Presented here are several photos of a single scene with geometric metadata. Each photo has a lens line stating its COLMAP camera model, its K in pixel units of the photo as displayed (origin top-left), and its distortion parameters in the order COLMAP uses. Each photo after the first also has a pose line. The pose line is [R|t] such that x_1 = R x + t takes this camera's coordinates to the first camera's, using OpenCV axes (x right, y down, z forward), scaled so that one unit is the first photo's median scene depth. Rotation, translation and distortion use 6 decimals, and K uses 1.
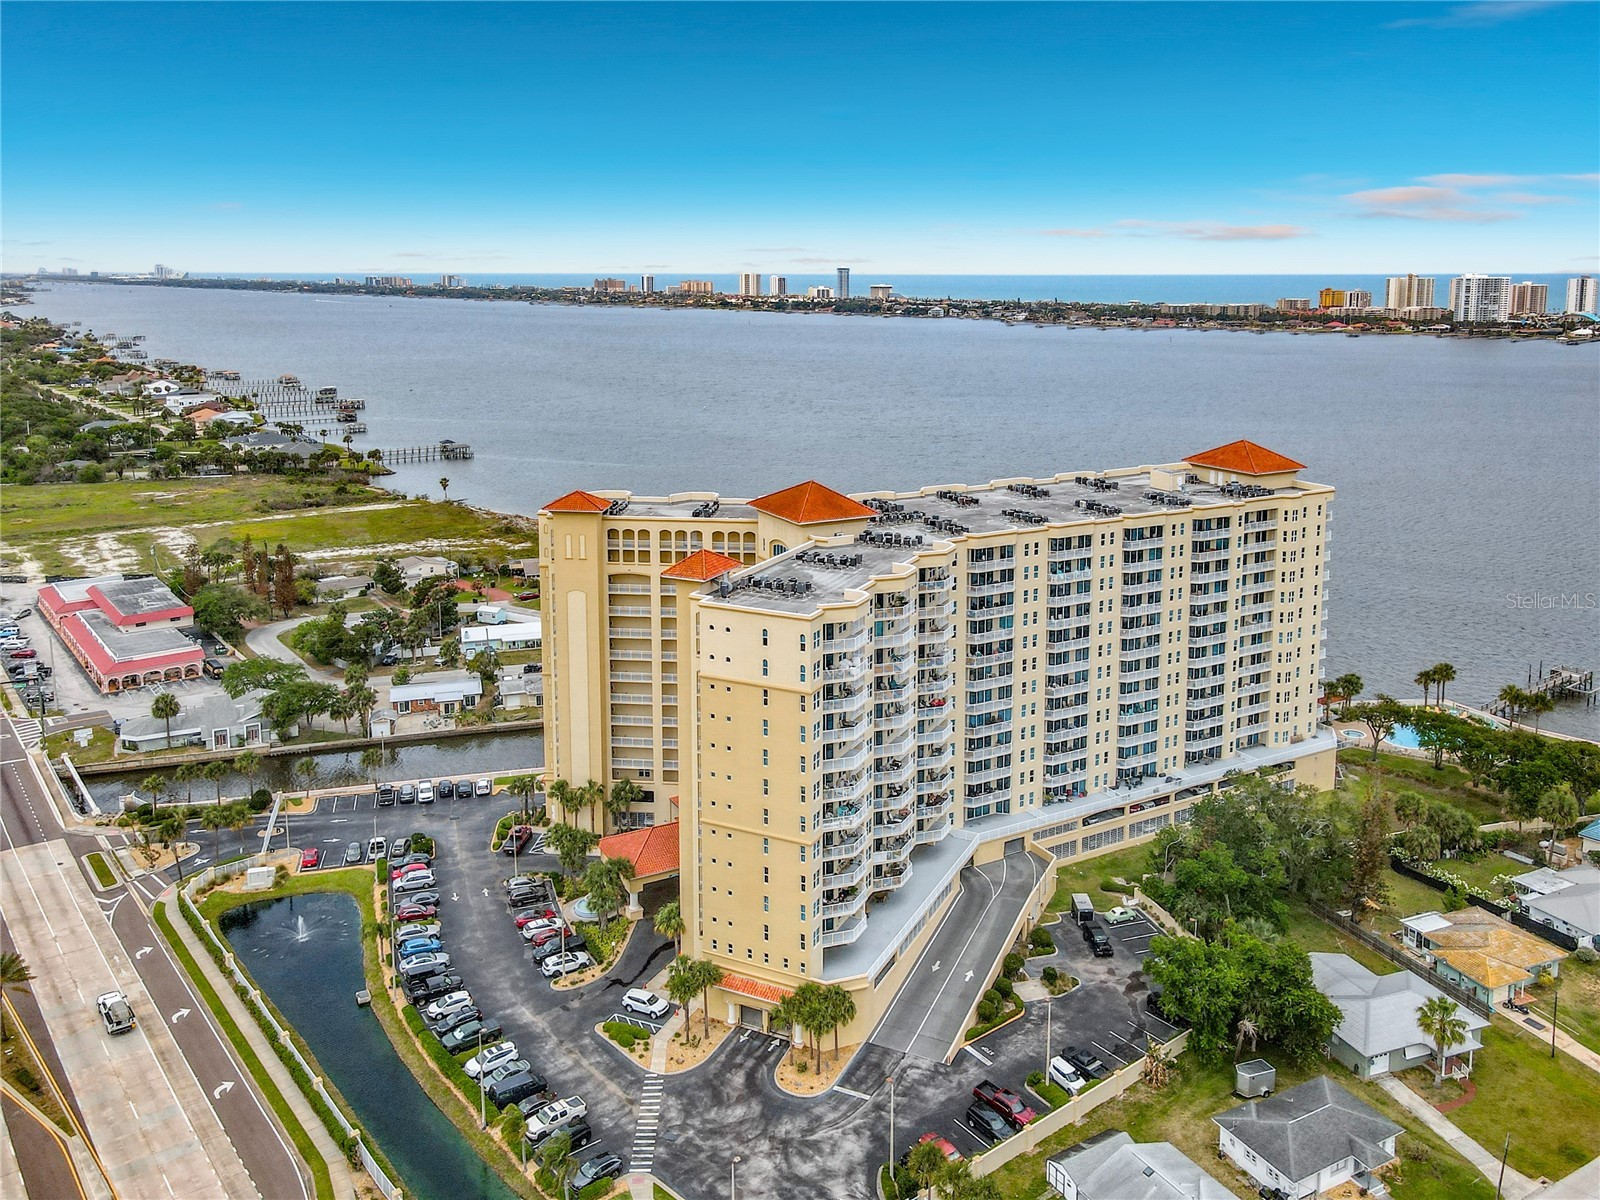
lens RADIAL K [[1217.9, 0, 796.3], [0, 1217.9, 478.9], [0, 0, 1]] dist [0.006503, 0.008154]
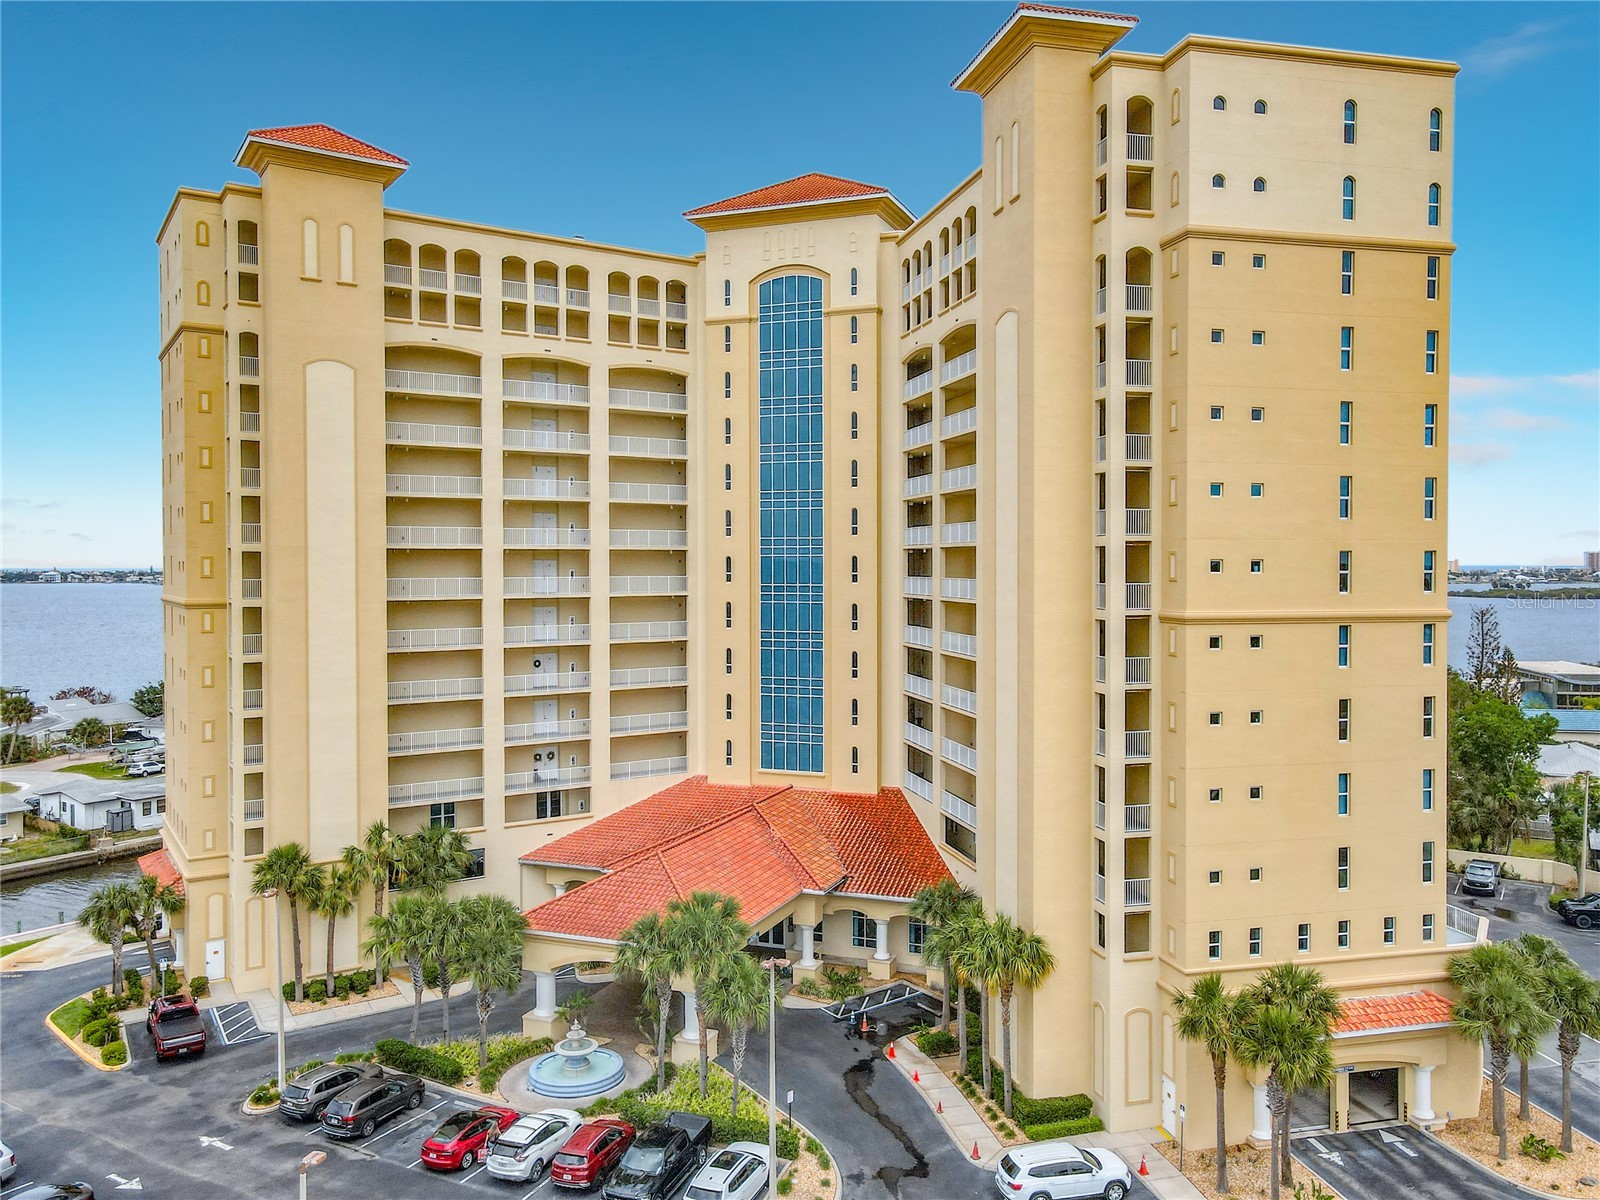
lens RADIAL K [[1199.1, 0, 802.2], [0, 1199.1, 600.9], [0, 0, 1]] dist [0.010473, 0.000741]
pose [[0.770991, -0.018228, 0.636585, -0.297895], [0.102725, 0.990060, -0.096065, 0.213585], [-0.628507, 0.139458, 0.765200, 0.557683]]
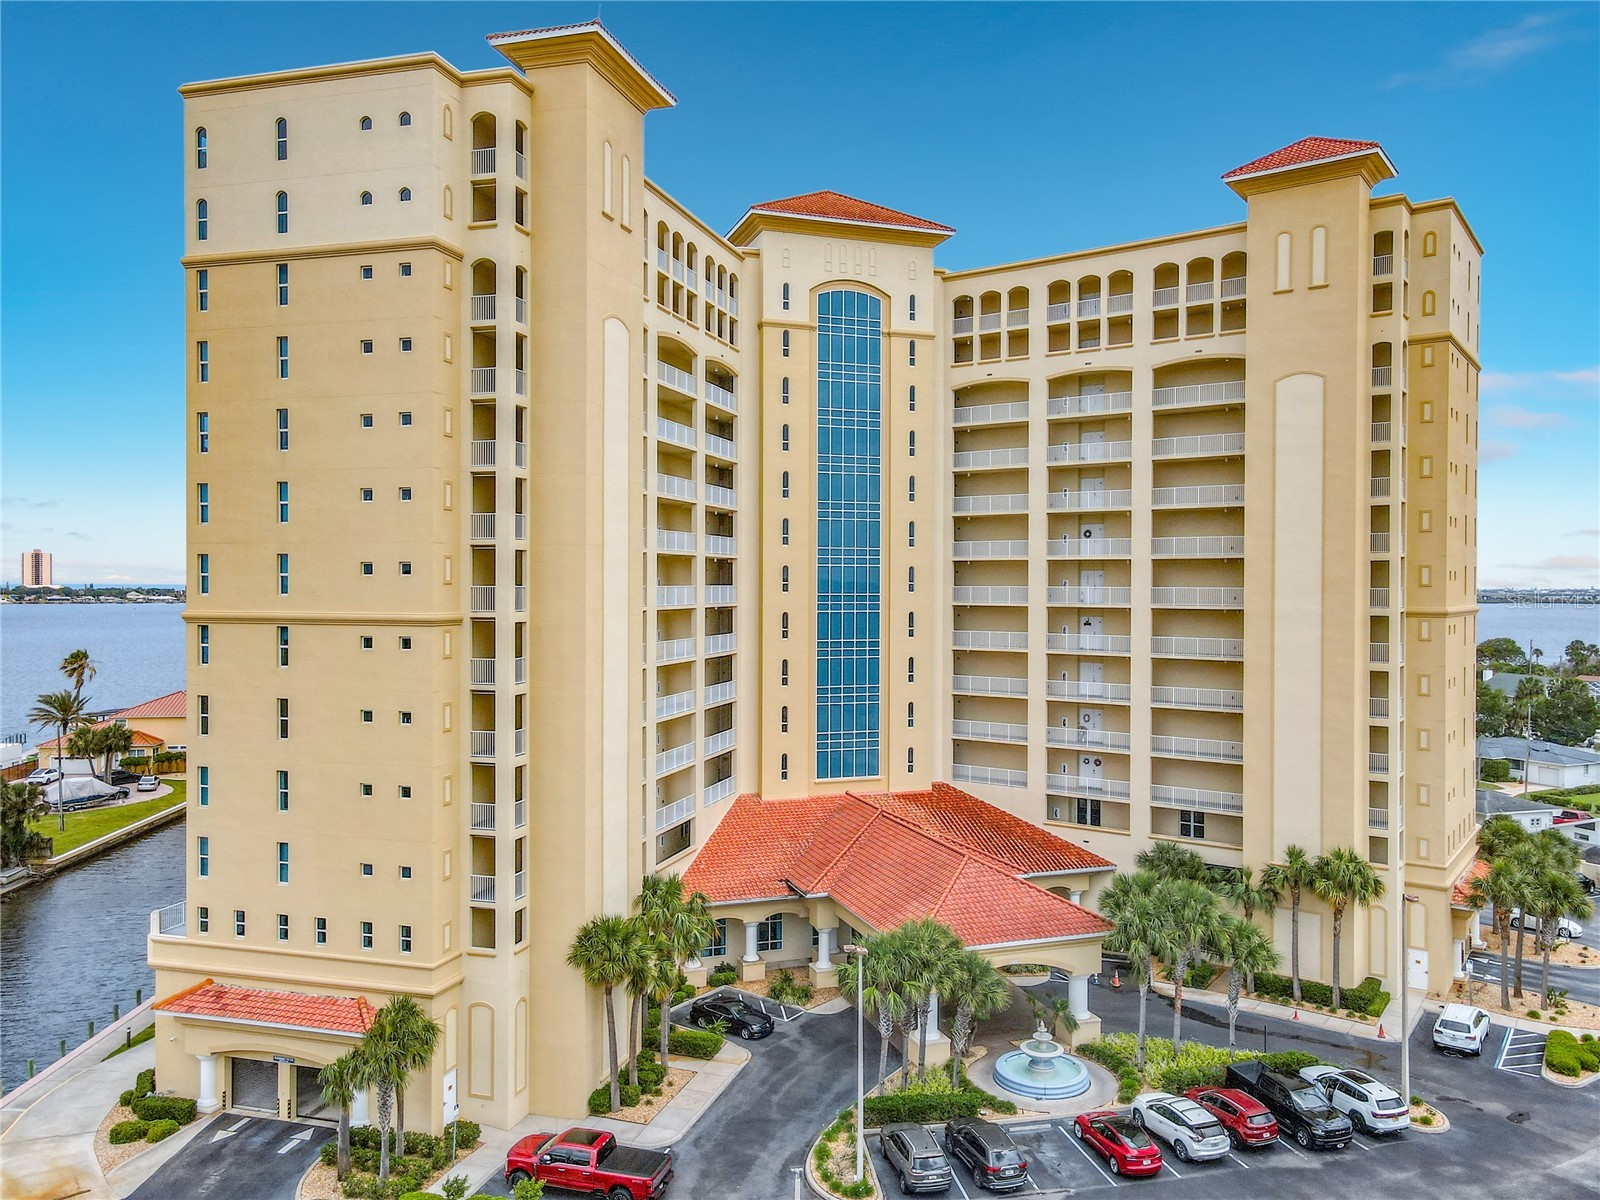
lens RADIAL K [[1187.6, 0, 820.0], [0, 1187.6, 605.2], [0, 0, 1]] dist [-0.000815, 0.028553]
pose [[0.180086, -0.015176, 0.983534, -0.463984], [0.156304, 0.987618, -0.013381, 0.171897], [-0.971153, 0.156140, 0.180229, 0.837442]]
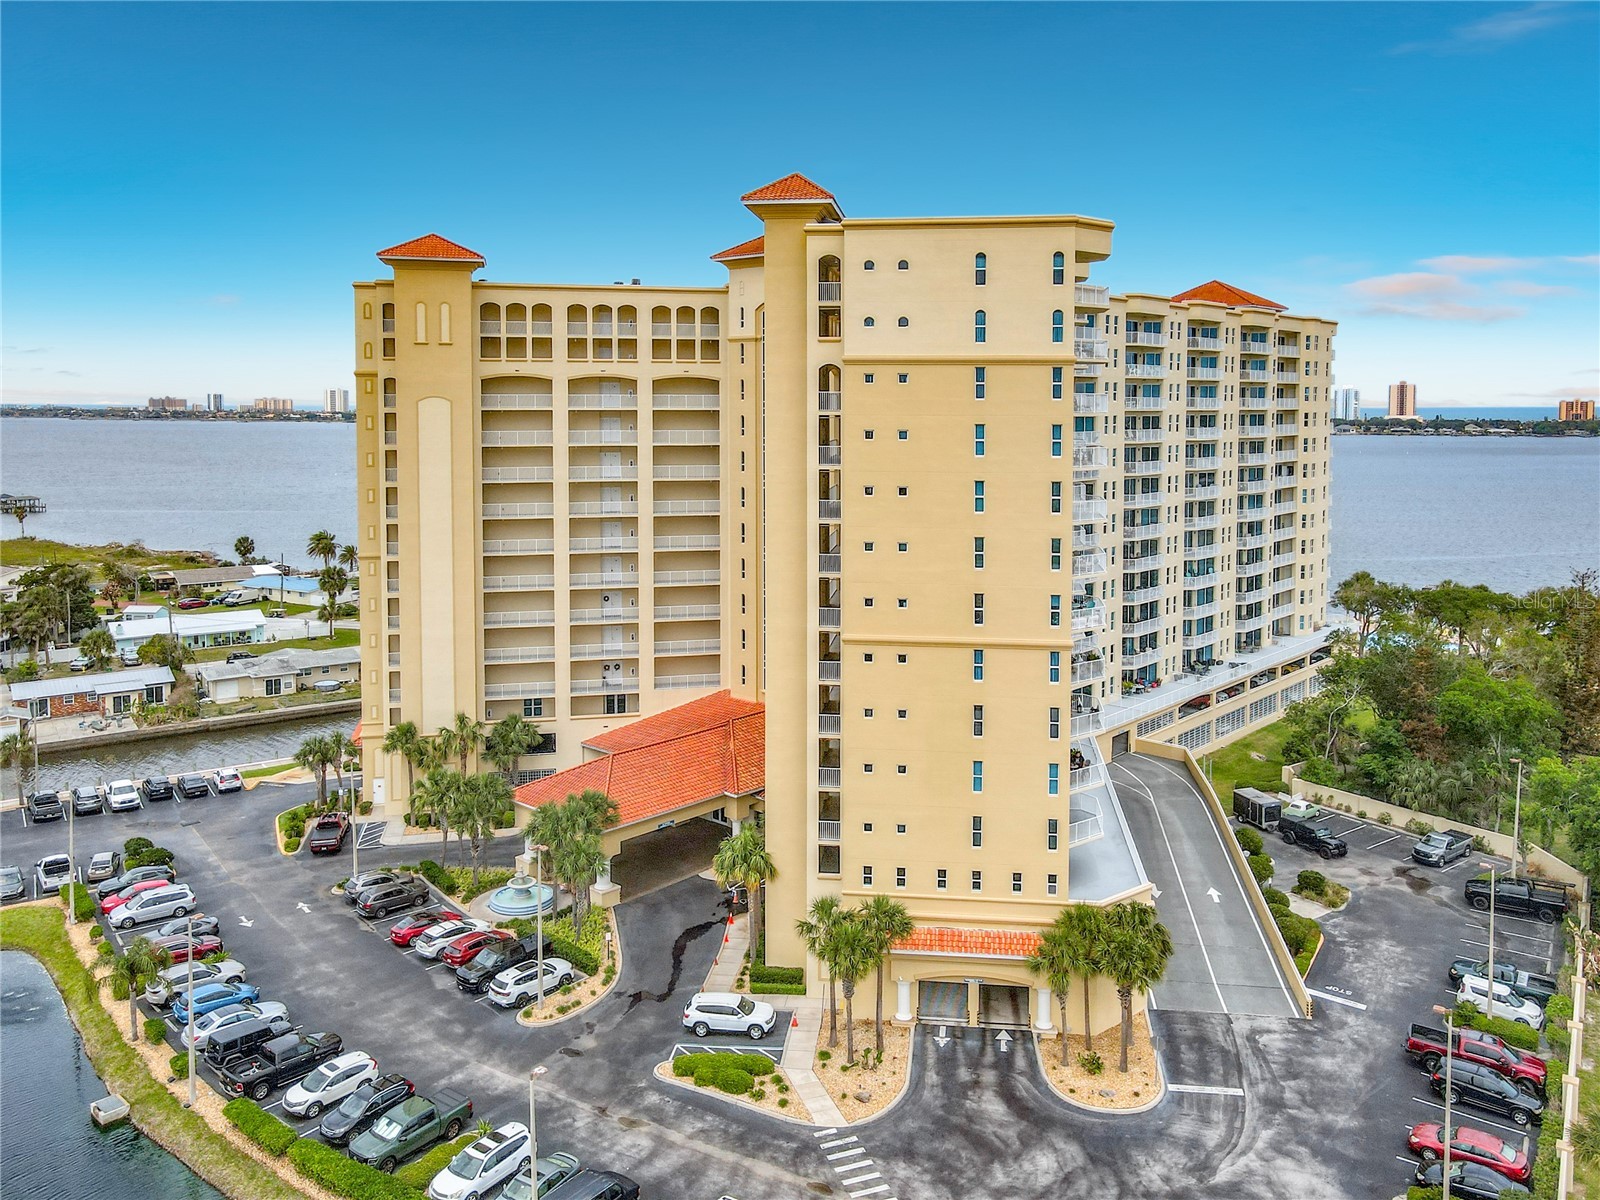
lens RADIAL K [[1210.3, 0, 789.8], [0, 1210.3, 498.5], [0, 0, 1]] dist [0.008430, 0.007393]
pose [[0.947708, -0.020387, 0.318487, -0.192411], [0.047865, 0.995749, -0.078689, 0.185107], [-0.315529, 0.089819, 0.944655, 0.353617]]
